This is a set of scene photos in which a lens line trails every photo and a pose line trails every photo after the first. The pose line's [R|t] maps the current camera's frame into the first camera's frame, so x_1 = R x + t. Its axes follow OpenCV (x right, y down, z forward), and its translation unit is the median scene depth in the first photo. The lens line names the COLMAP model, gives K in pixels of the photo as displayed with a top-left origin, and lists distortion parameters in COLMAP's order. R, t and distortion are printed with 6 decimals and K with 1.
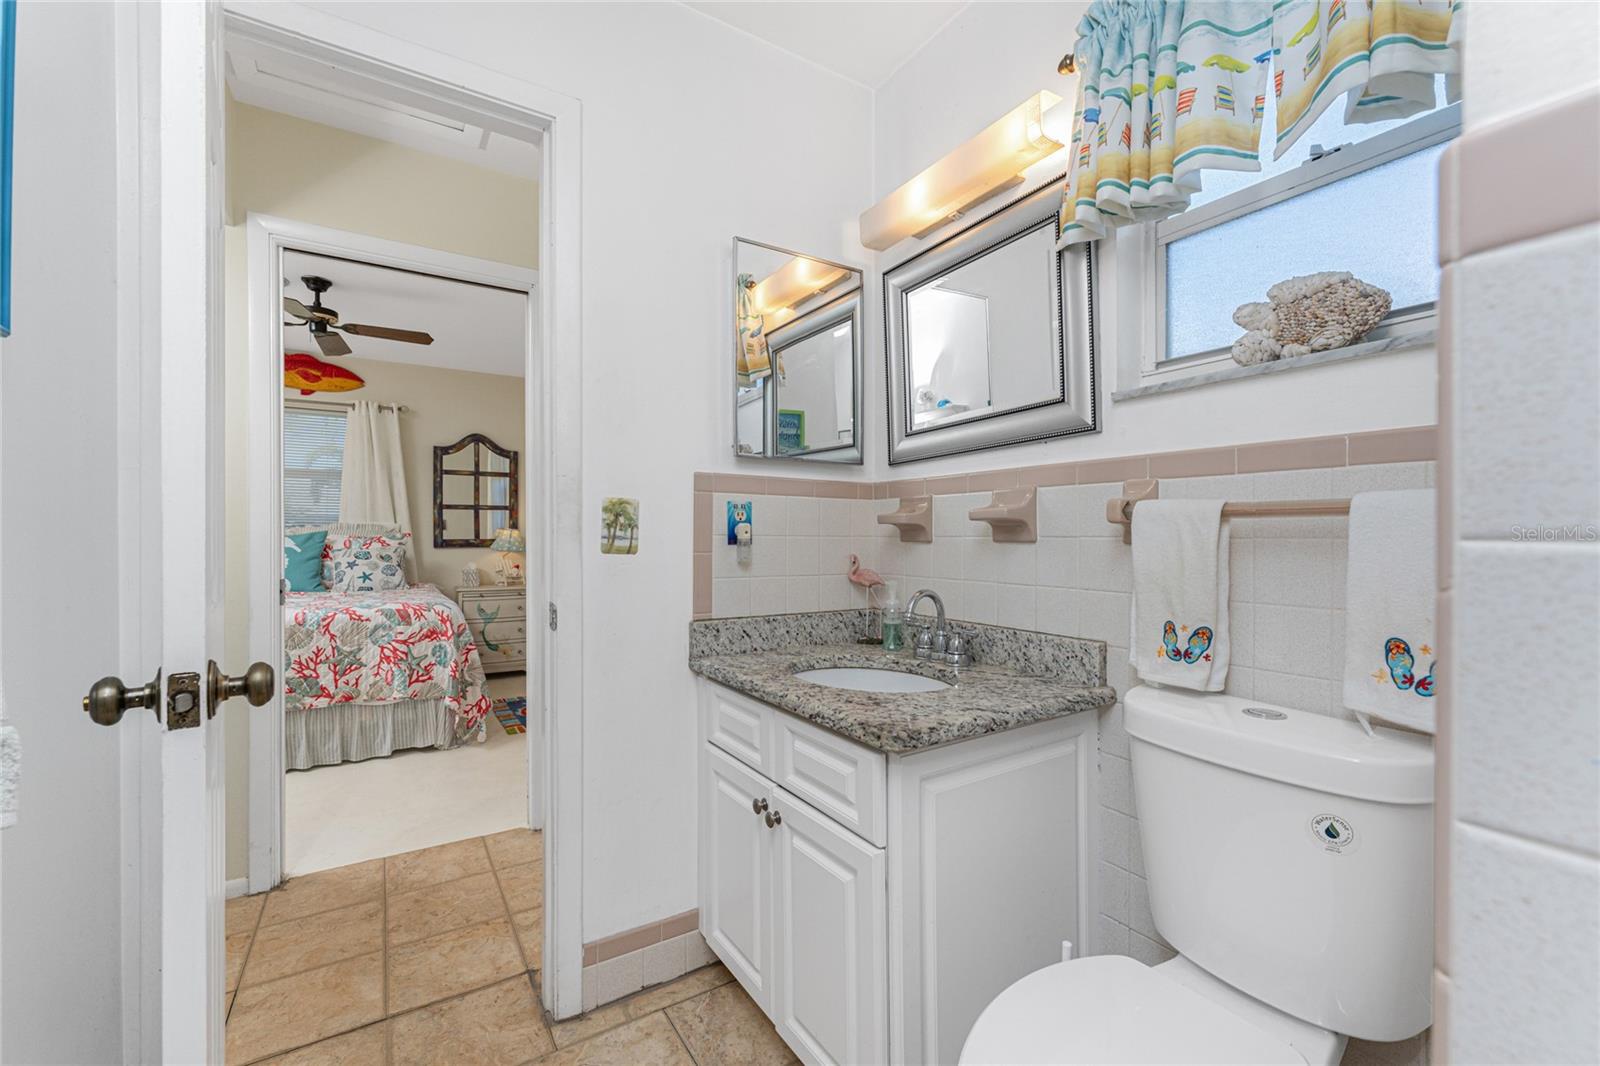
lens RADIAL K [[639.5, 0, 795.9], [0, 639.5, 531.5], [0, 0, 1]] dist [0.001203, -0.000065]
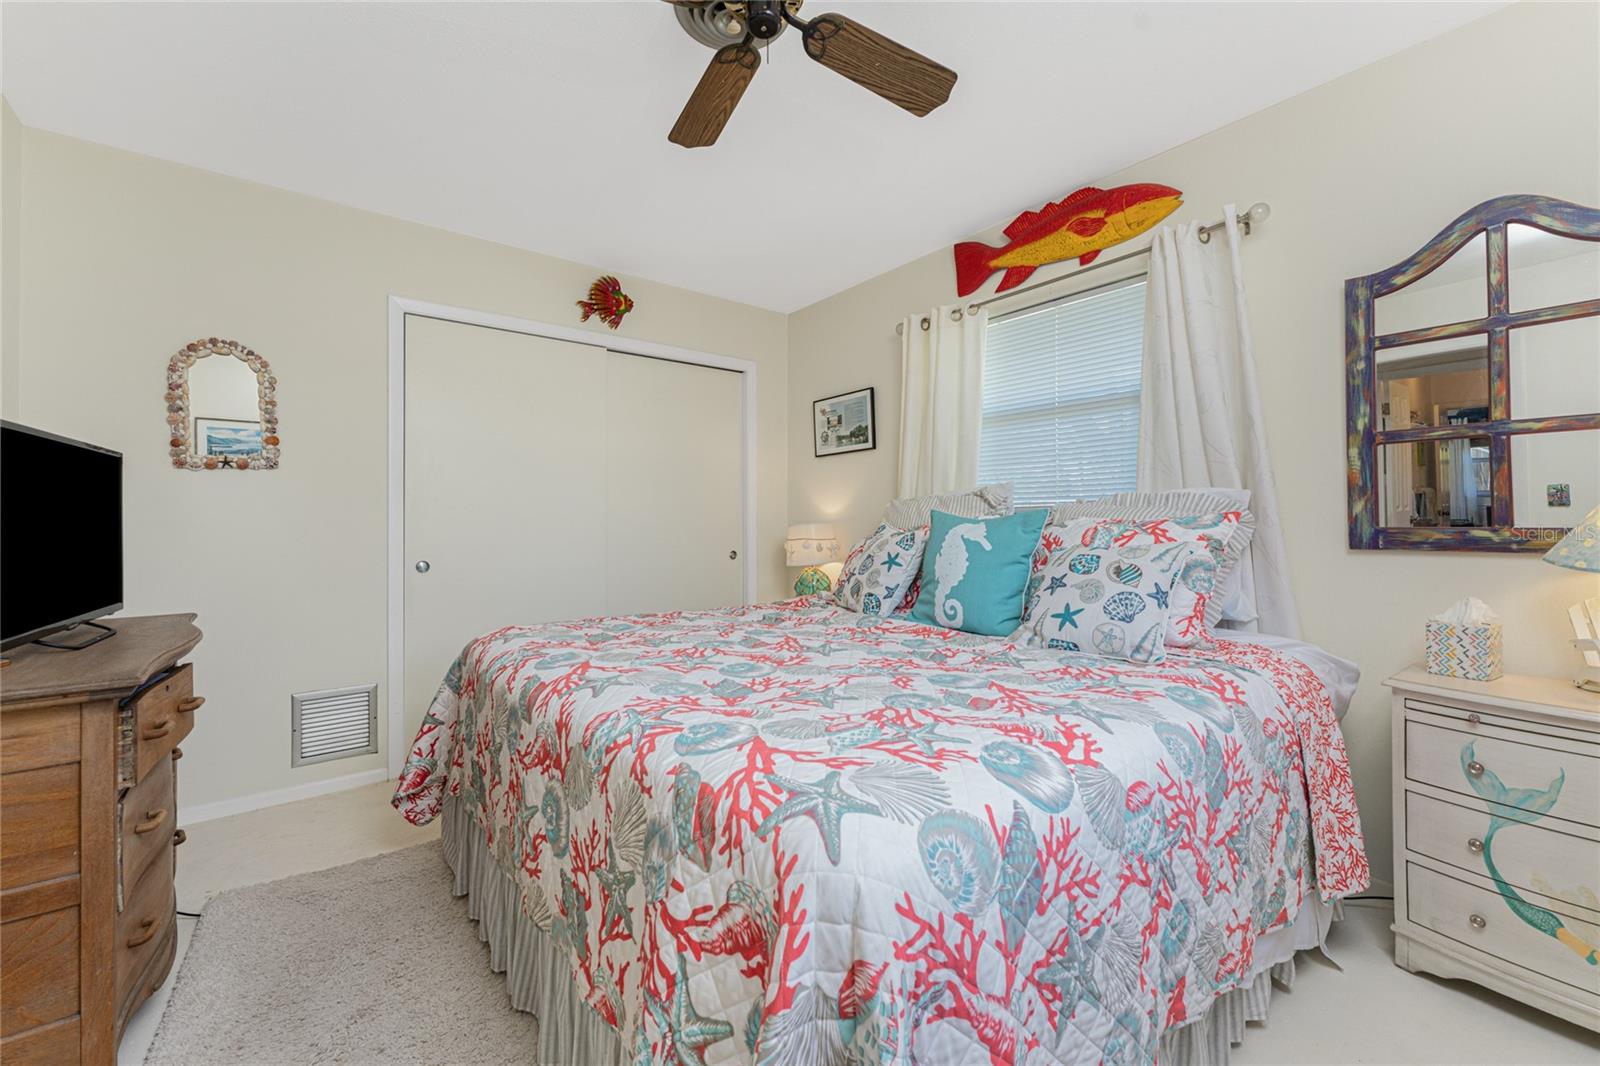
lens RADIAL K [[639.5, 0, 795.9], [0, 639.5, 531.5], [0, 0, 1]] dist [0.001203, -0.000065]
pose [[0.101511, 0.009636, -0.994788, -0.222911], [0.003613, 0.999943, 0.010055, 0.008627], [0.994828, -0.004614, 0.101470, 0.637659]]
